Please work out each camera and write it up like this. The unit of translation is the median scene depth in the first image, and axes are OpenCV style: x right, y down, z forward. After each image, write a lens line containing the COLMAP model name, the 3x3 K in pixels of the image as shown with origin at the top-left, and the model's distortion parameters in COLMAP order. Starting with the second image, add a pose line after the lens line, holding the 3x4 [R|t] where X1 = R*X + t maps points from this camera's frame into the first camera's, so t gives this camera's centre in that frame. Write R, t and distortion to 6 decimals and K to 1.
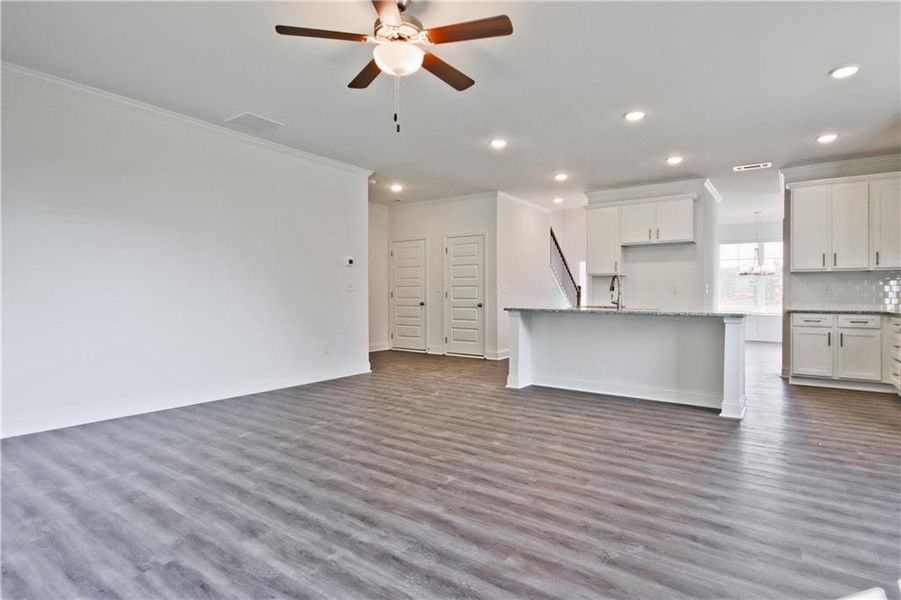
lens RADIAL K [[474.2, 0, 450.5], [0, 474.2, 300.0], [0, 0, 1]] dist [-0.002198, 0.000188]
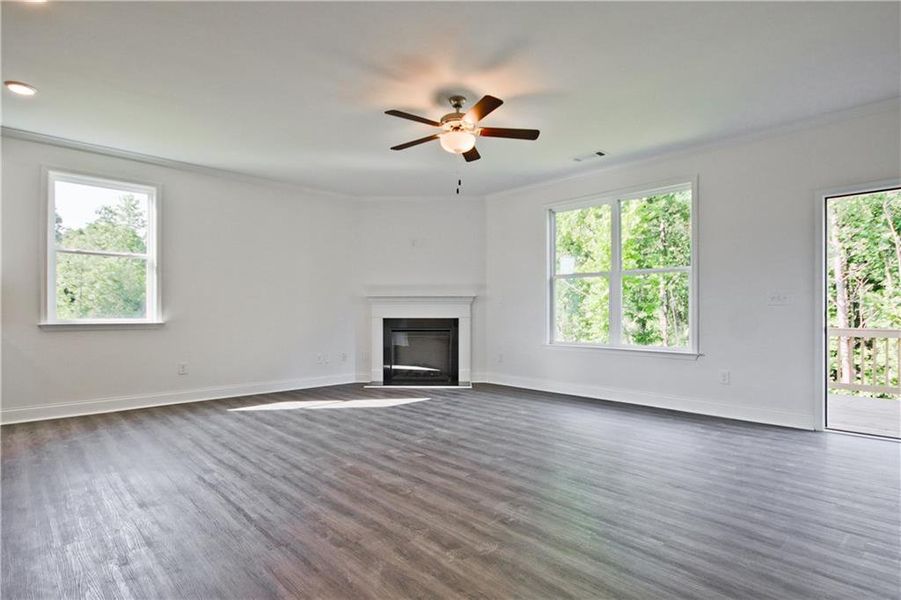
lens RADIAL K [[464.5, 0, 453.2], [0, 464.5, 315.8], [0, 0, 1]] dist [0.002230, 0.000163]
pose [[-0.984097, -0.006186, 0.177526, -0.262318], [-0.002475, 0.999774, 0.021121, -0.016305], [-0.177616, 0.020346, -0.983889, 1.804784]]
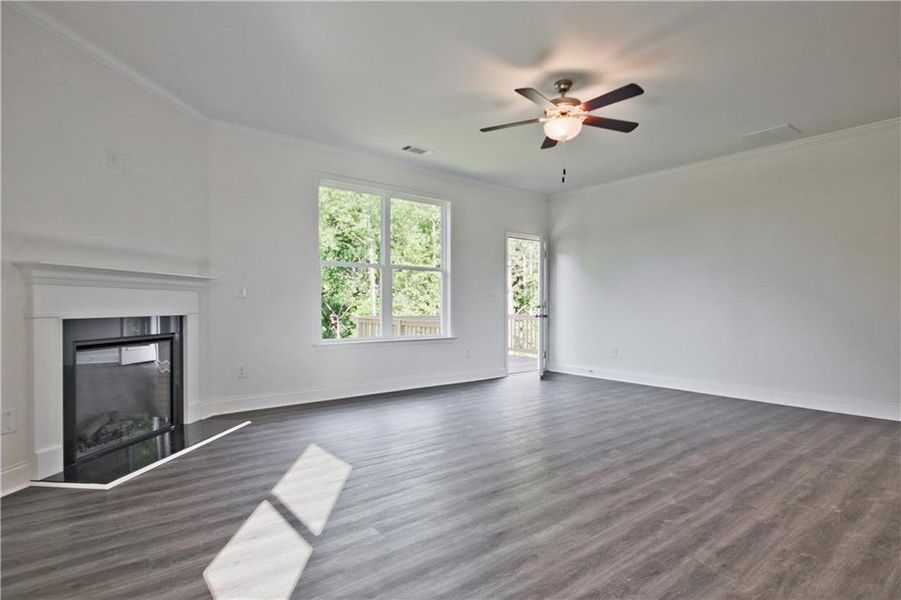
lens RADIAL K [[464.5, 0, 453.2], [0, 464.5, 315.8], [0, 0, 1]] dist [0.002230, 0.000163]
pose [[-0.264641, 0.017795, -0.964183, 0.962998], [-0.014476, 0.999644, 0.022422, 0.002240], [0.964238, 0.019891, -0.264289, 0.805239]]
